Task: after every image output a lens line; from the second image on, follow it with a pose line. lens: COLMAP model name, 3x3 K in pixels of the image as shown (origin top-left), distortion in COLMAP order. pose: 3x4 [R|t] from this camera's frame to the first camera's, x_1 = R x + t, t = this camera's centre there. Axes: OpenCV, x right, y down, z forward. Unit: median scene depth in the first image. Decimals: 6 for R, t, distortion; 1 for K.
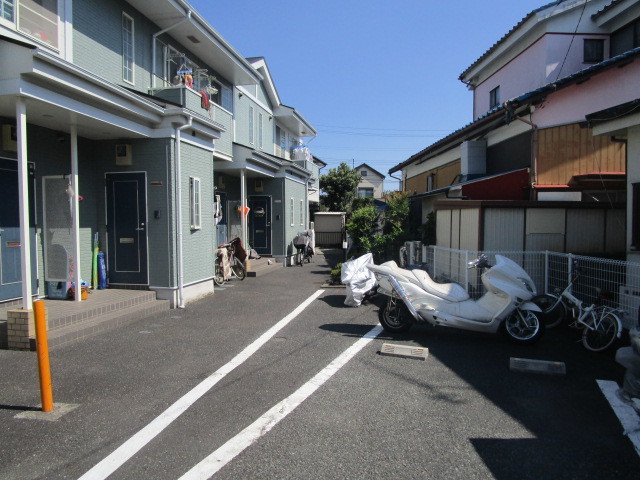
lens RADIAL K [[450.4, 0, 320.4], [0, 450.4, 242.7], [0, 0, 1]] dist [-0.029772, 0.005940]
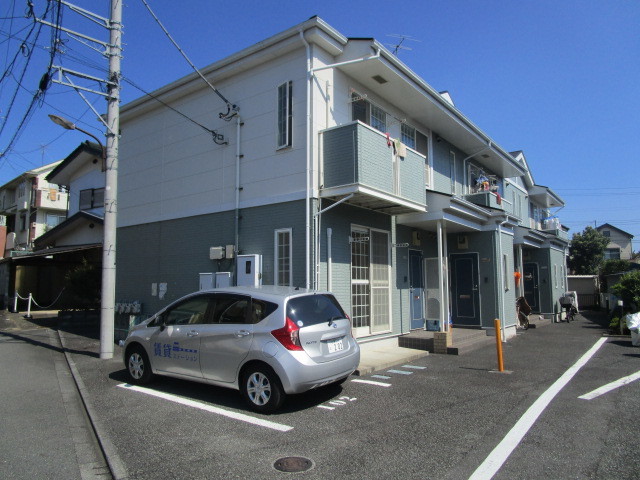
lens RADIAL K [[450.4, 0, 320.4], [0, 450.4, 242.7], [0, 0, 1]] dist [-0.029772, 0.005940]
pose [[0.895655, -0.043933, -0.442574, -0.132144], [-0.019075, 0.990399, -0.136916, 0.023411], [0.444340, 0.131072, 0.886218, -0.451364]]
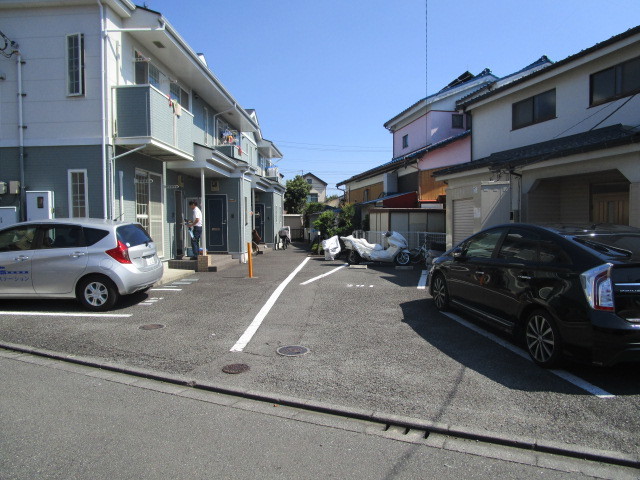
lens RADIAL K [[450.4, 0, 320.4], [0, 450.4, 242.7], [0, 0, 1]] dist [-0.029772, 0.005940]
pose [[0.990067, -0.011654, 0.140115, -0.183698], [0.012268, 0.999919, -0.003521, 0.047516], [-0.140062, 0.005205, 0.990129, -0.725284]]
